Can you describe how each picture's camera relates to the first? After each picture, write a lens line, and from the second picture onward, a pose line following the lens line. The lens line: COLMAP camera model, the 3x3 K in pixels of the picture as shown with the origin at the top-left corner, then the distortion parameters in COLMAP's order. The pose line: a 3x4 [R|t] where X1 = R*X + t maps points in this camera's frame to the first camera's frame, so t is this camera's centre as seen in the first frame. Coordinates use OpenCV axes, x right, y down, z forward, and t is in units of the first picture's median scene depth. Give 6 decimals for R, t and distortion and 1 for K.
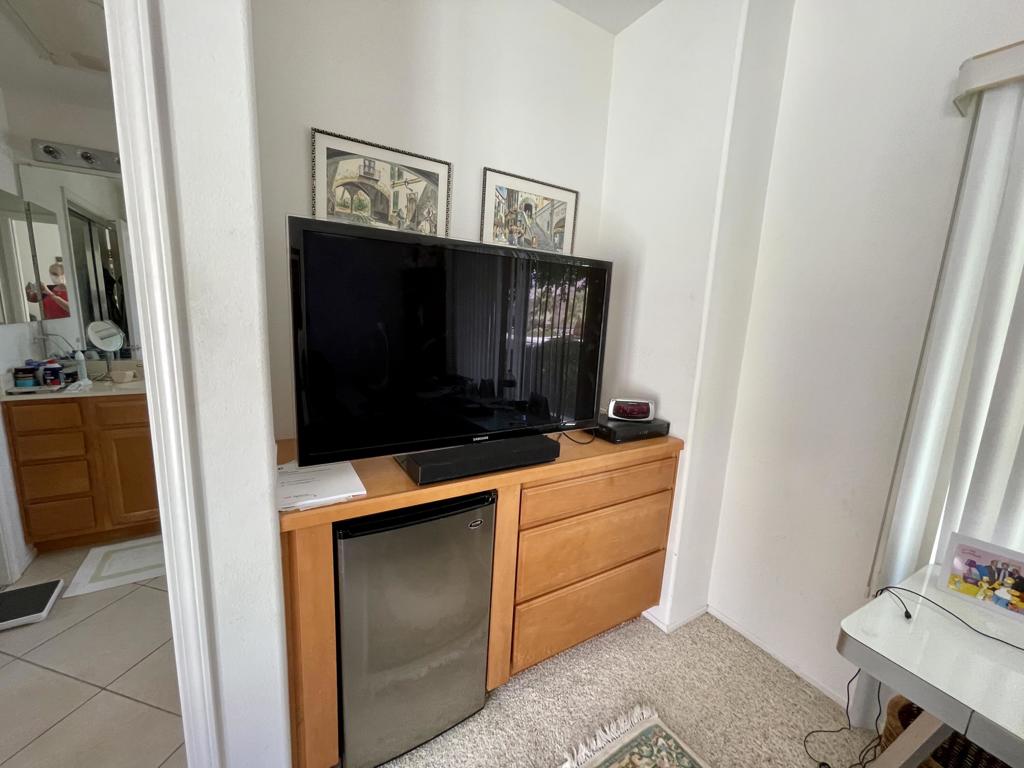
lens RADIAL K [[415.5, 0, 509.3], [0, 415.5, 387.6], [0, 0, 1]] dist [-0.002712, 0.000822]
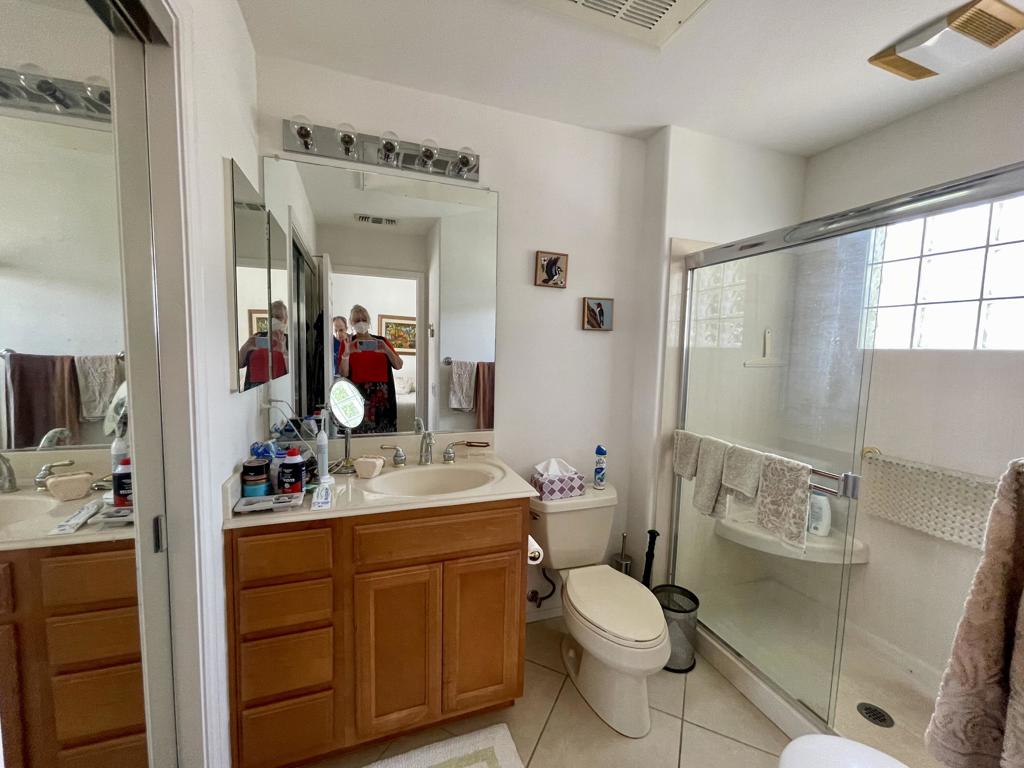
lens RADIAL K [[415.5, 0, 513.5], [0, 415.5, 382.1], [0, 0, 1]] dist [-0.002712, 0.000822]
pose [[0.978751, -0.011758, -0.204717, -0.665733], [-0.009012, 0.994923, -0.100230, -0.107035], [0.204856, 0.099945, 0.973676, 0.468333]]
